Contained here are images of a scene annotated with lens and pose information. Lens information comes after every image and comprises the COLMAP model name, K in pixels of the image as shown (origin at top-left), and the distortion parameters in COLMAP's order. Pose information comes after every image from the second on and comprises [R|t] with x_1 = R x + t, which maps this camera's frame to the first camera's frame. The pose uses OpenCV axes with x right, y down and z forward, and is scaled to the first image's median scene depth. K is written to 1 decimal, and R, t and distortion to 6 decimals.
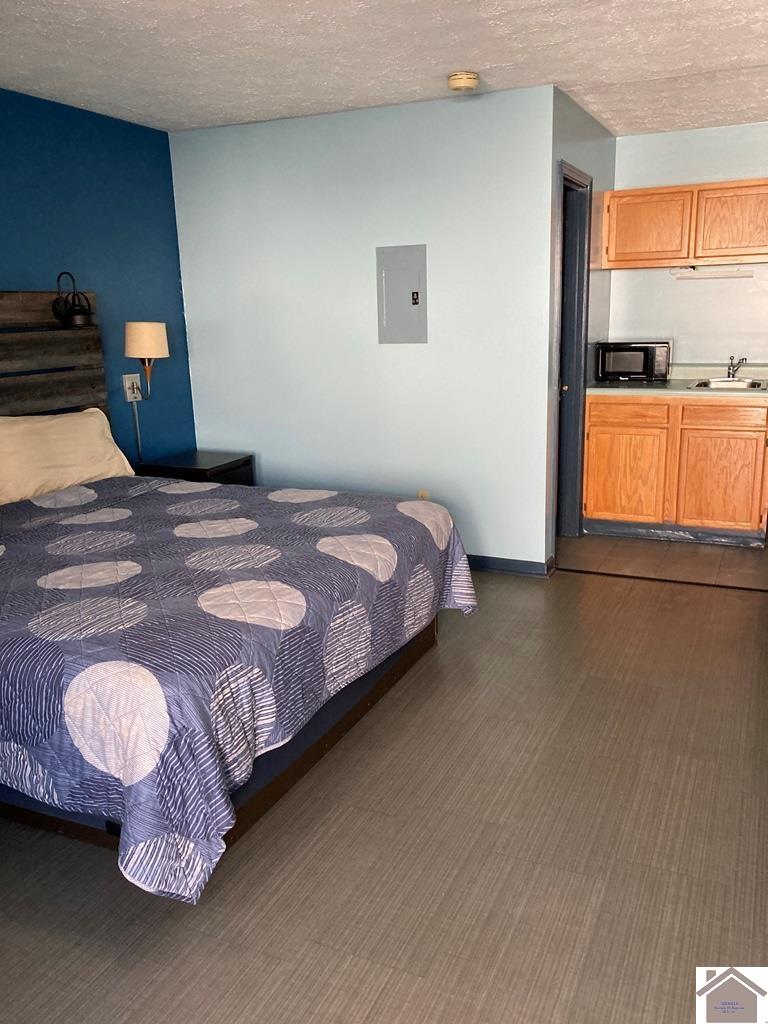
lens RADIAL K [[820.1, 0, 378.9], [0, 820.1, 519.6], [0, 0, 1]] dist [0.023606, -0.022365]
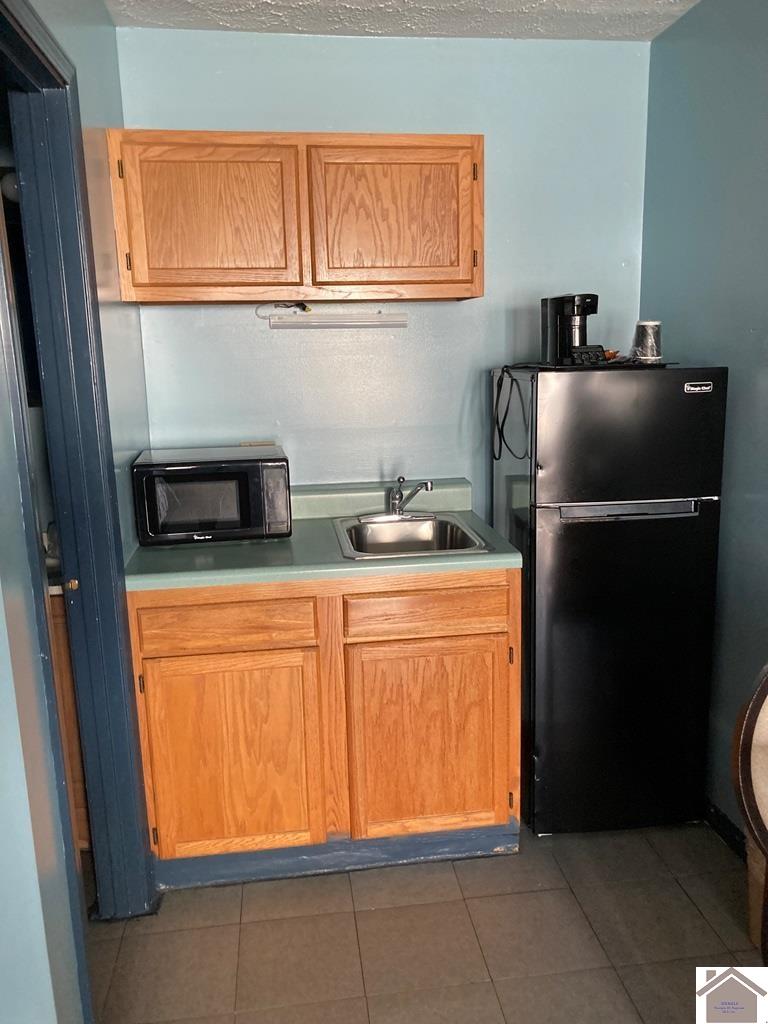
lens RADIAL K [[820.1, 0, 384.2], [0, 820.1, 508.3], [0, 0, 1]] dist [0.023606, -0.022365]
pose [[0.834907, -0.099787, 0.541270, 0.139124], [0.137246, 0.990107, -0.029168, -0.164364], [-0.533005, 0.098639, 0.840343, 0.573039]]
